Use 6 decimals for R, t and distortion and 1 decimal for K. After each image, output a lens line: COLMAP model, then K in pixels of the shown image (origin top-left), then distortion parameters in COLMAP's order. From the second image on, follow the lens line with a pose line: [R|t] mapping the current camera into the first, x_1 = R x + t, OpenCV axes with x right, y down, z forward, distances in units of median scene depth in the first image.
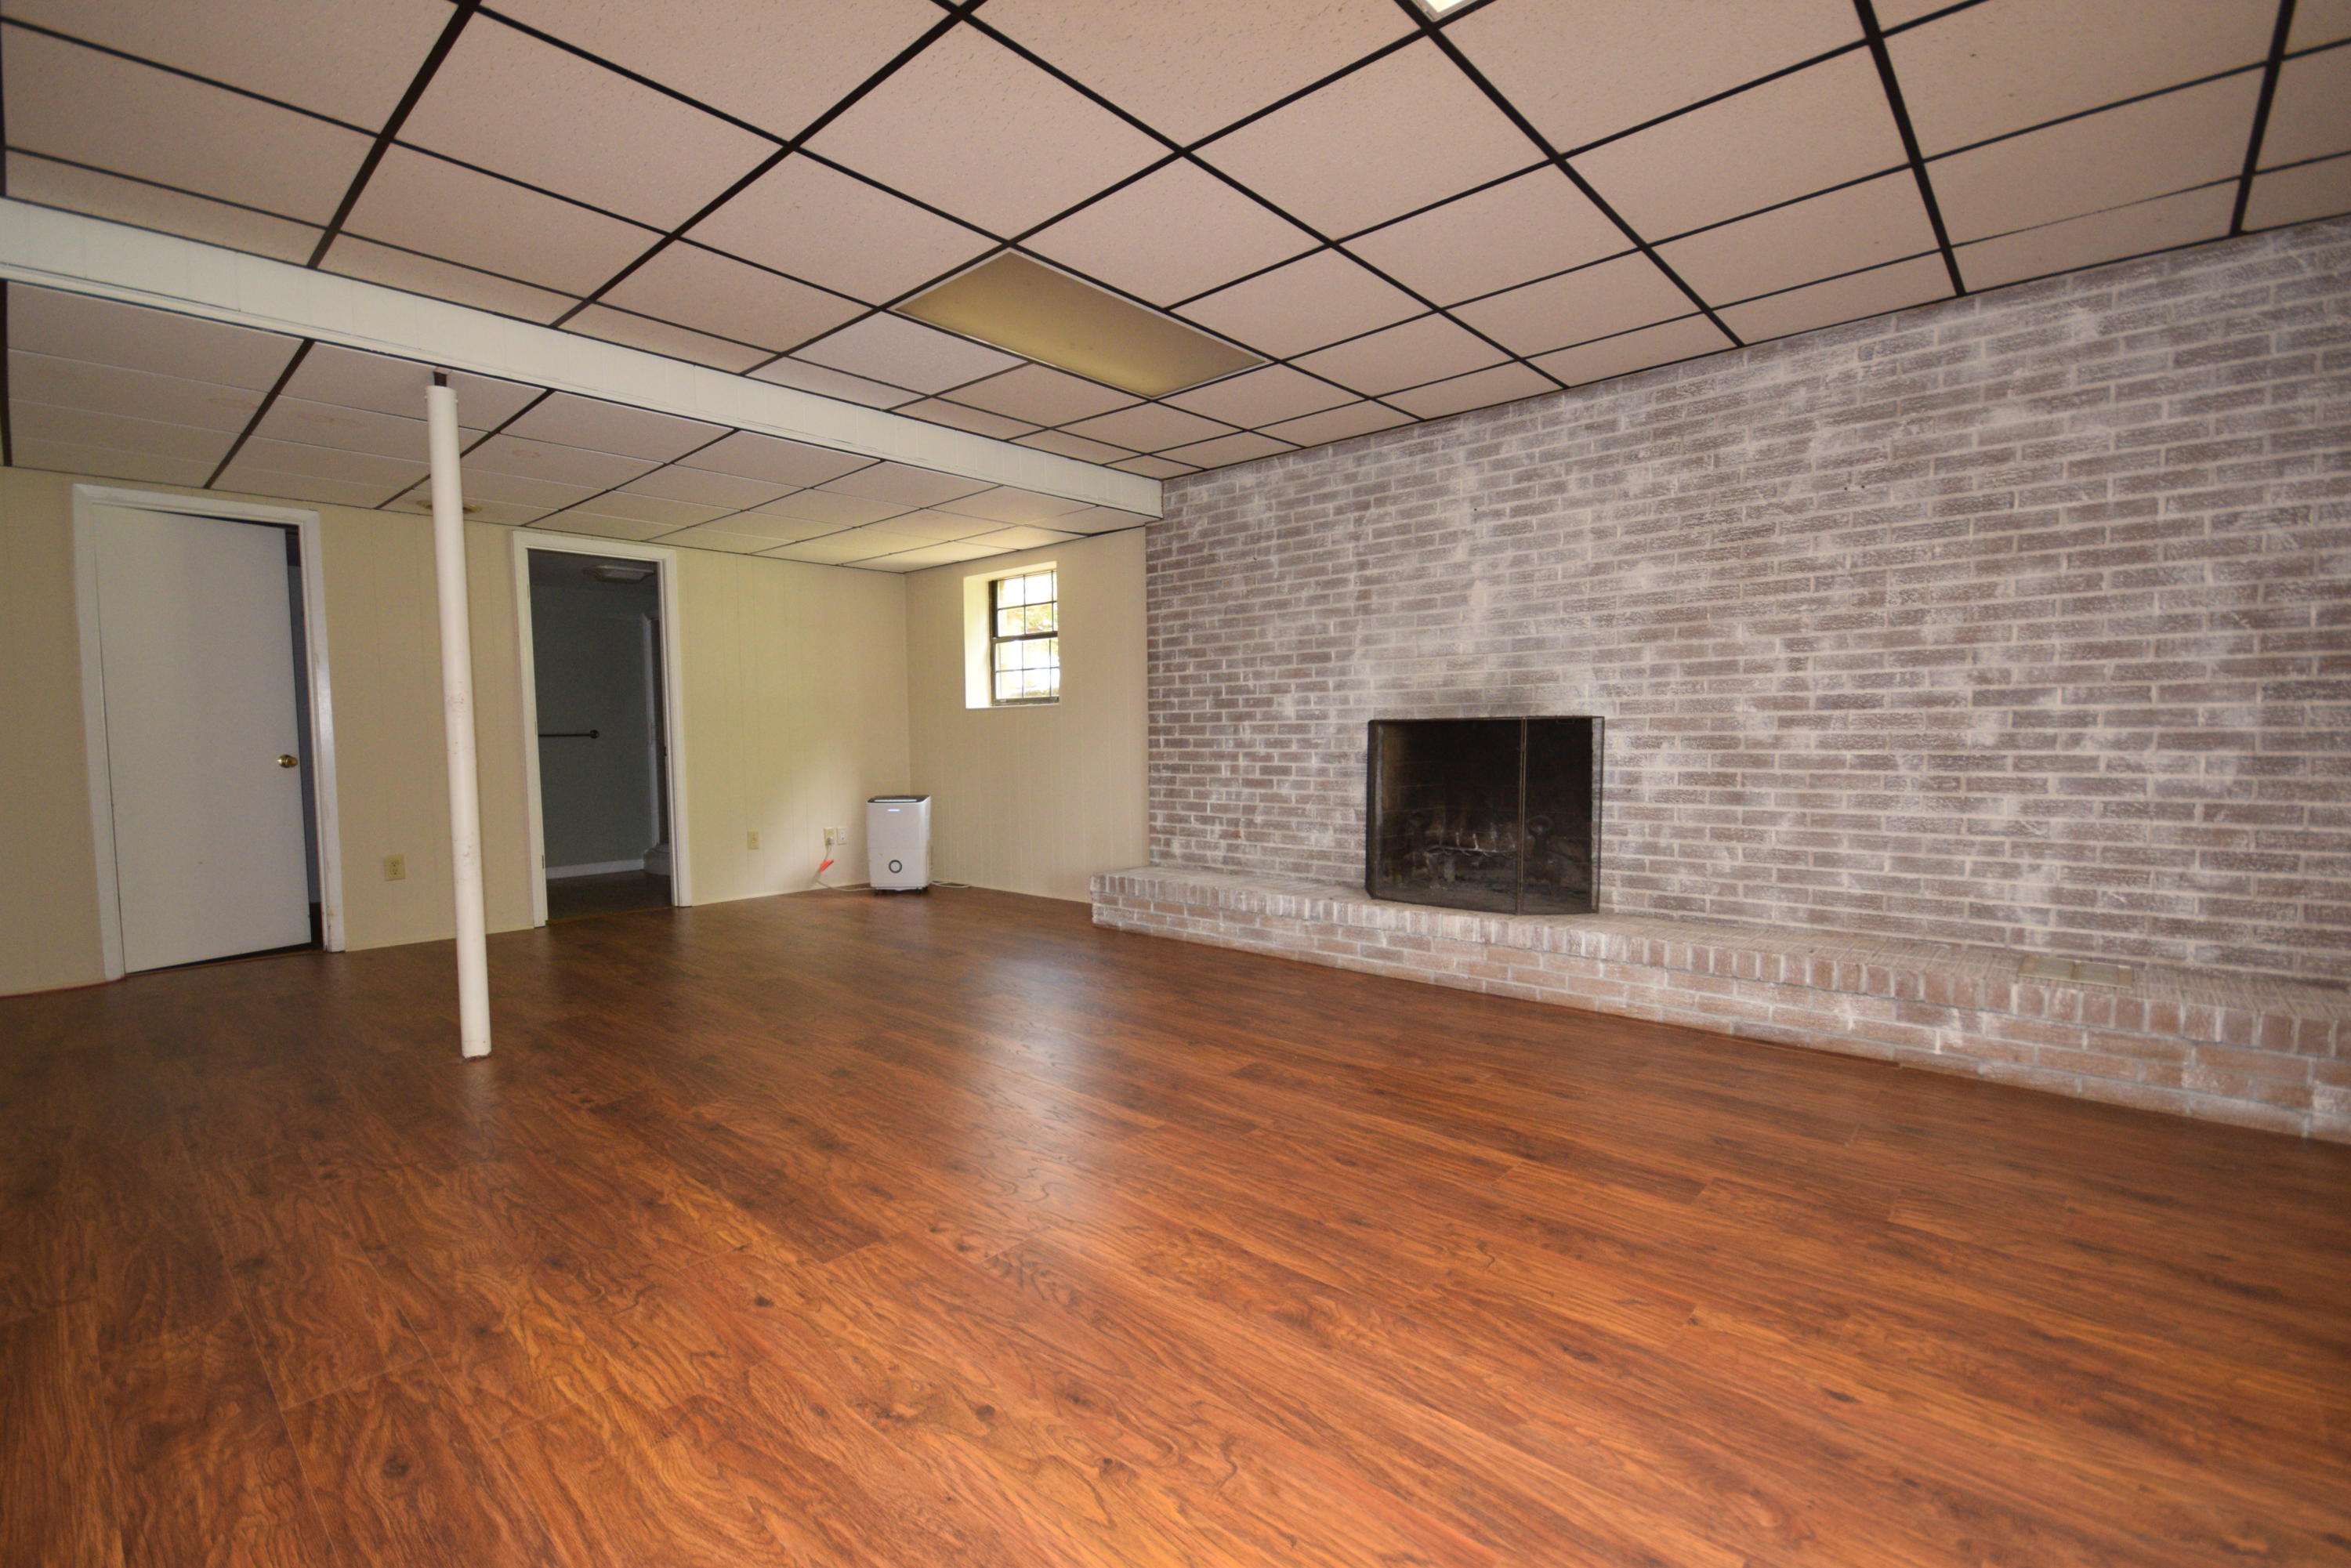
lens RADIAL K [[1031.4, 0, 1164.1], [0, 1031.4, 785.5], [0, 0, 1]] dist [-0.003544, -0.002067]
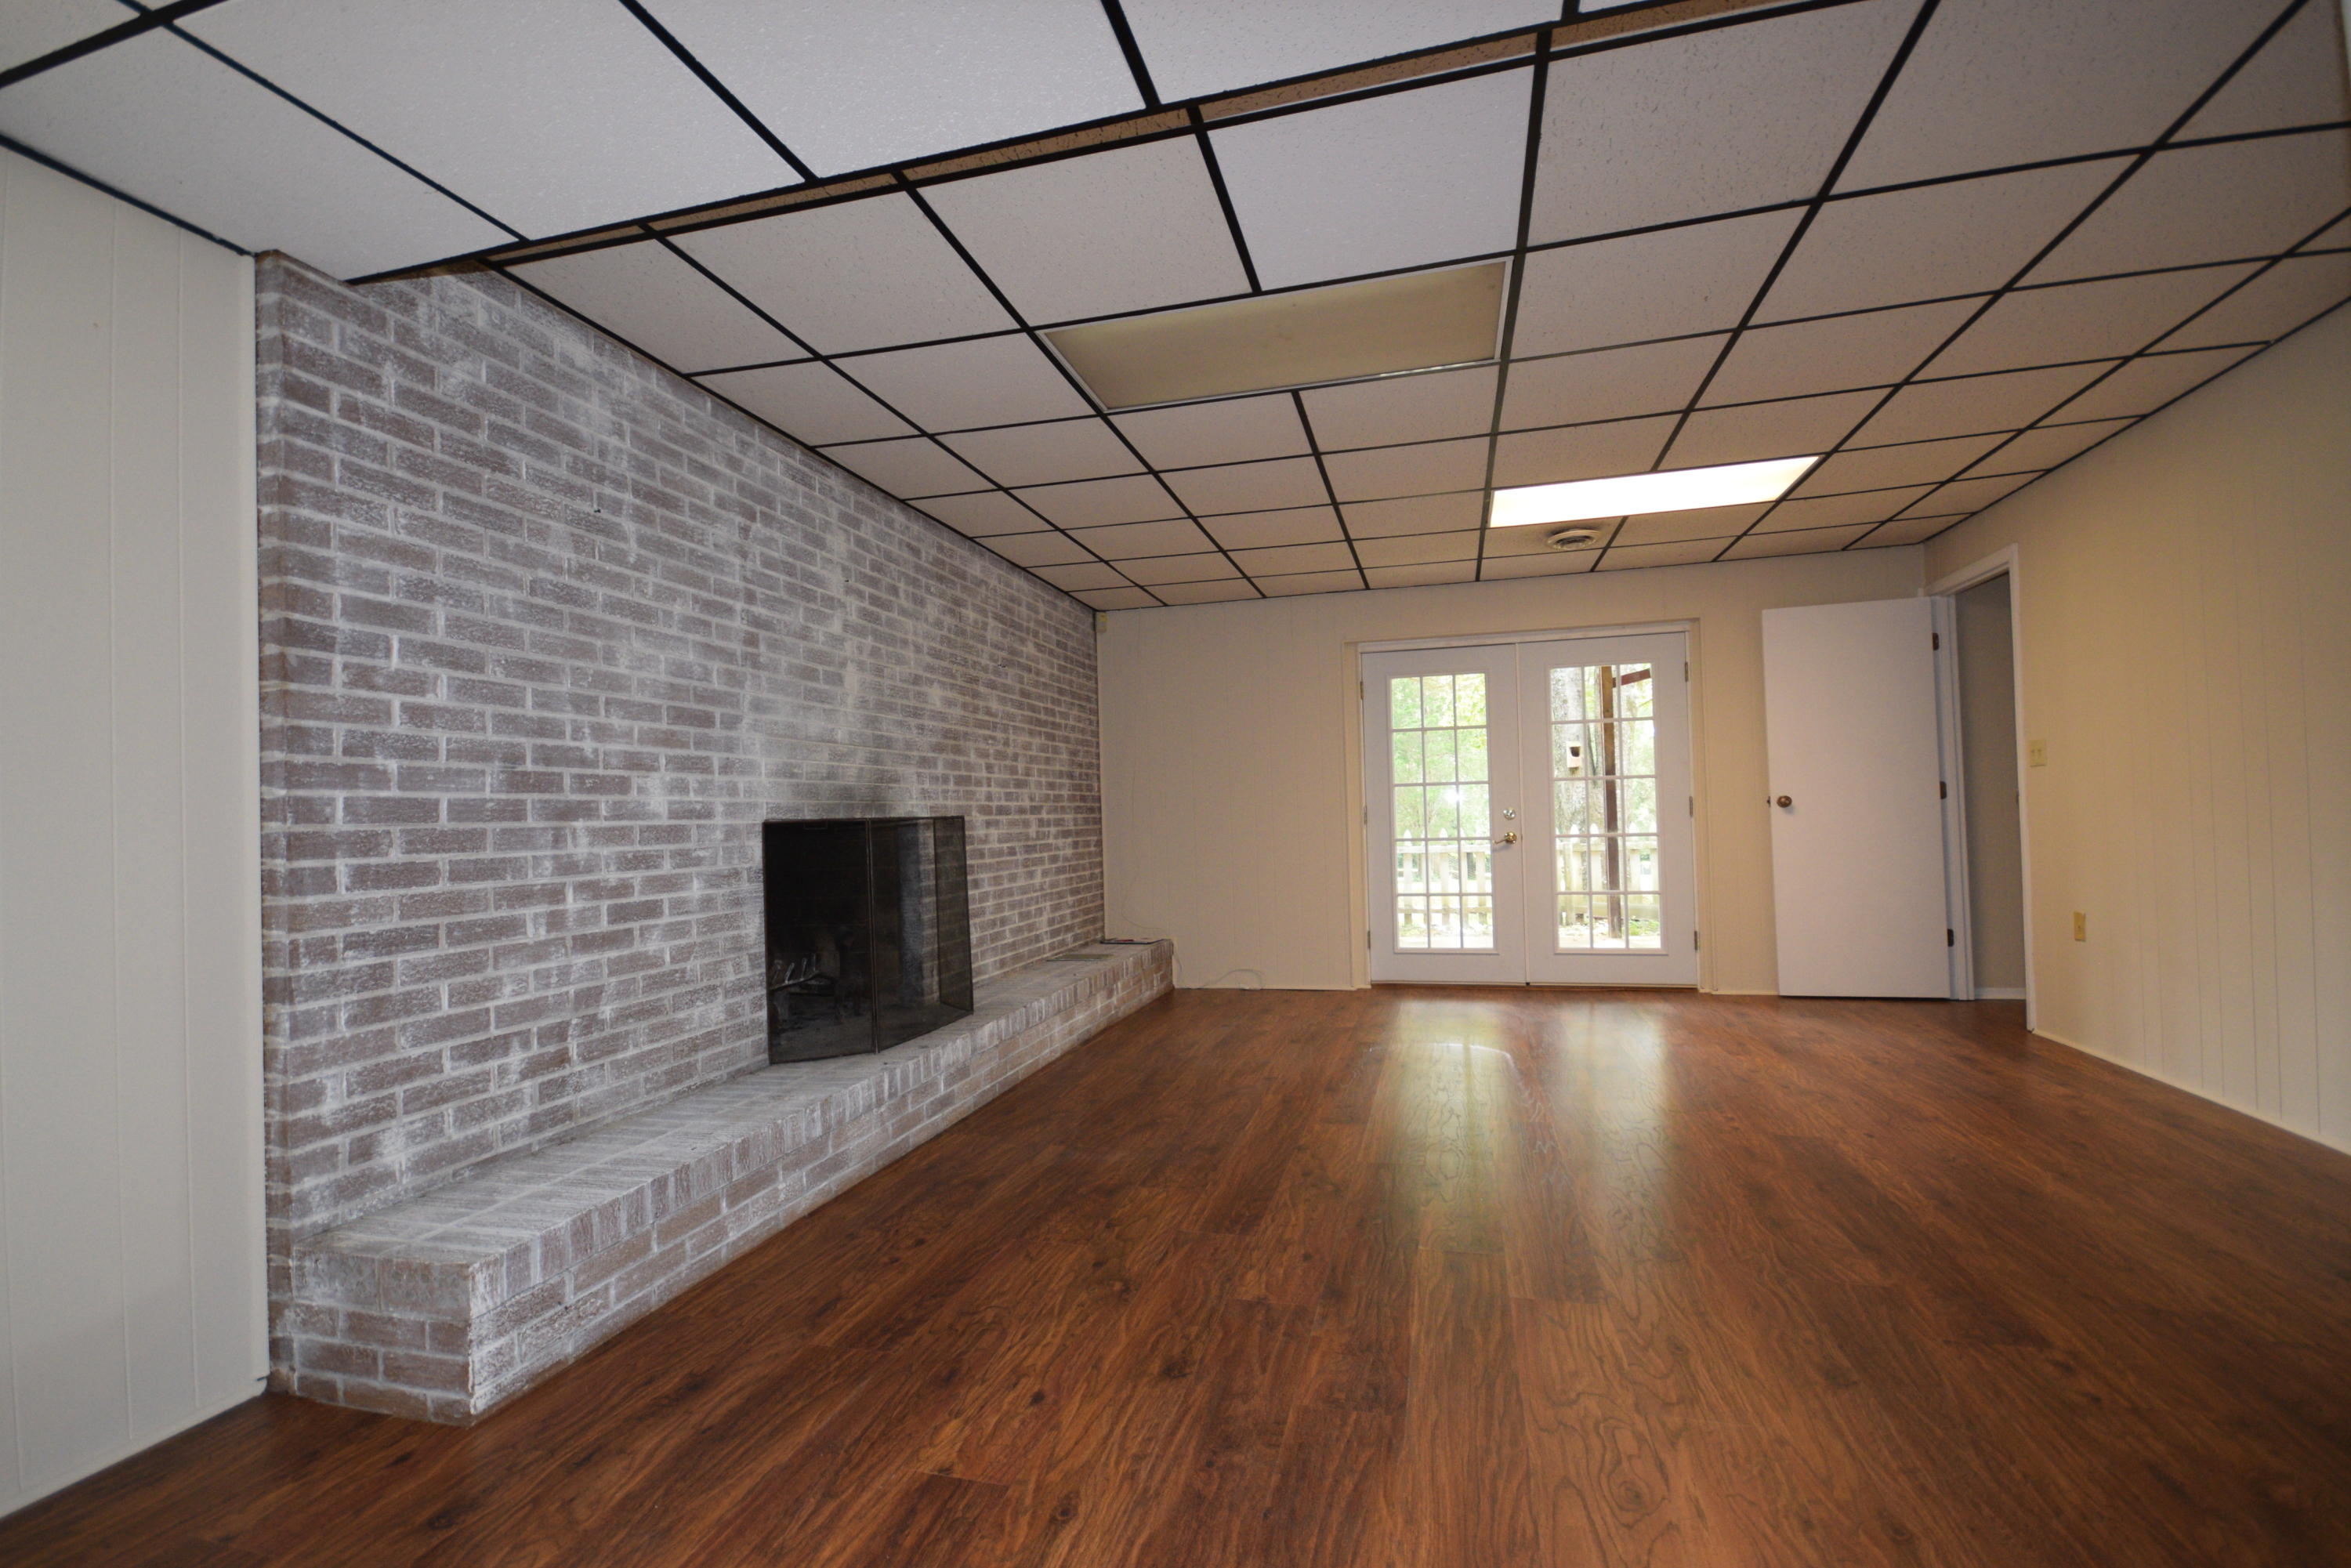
lens RADIAL K [[1031.4, 0, 1165.7], [0, 1031.4, 794.9], [0, 0, 1]] dist [-0.003544, -0.002067]
pose [[-0.453334, 0.044498, 0.890230, -0.515201], [0.079423, 0.996797, -0.009380, -0.049460], [-0.887795, 0.066452, -0.455416, 1.019074]]
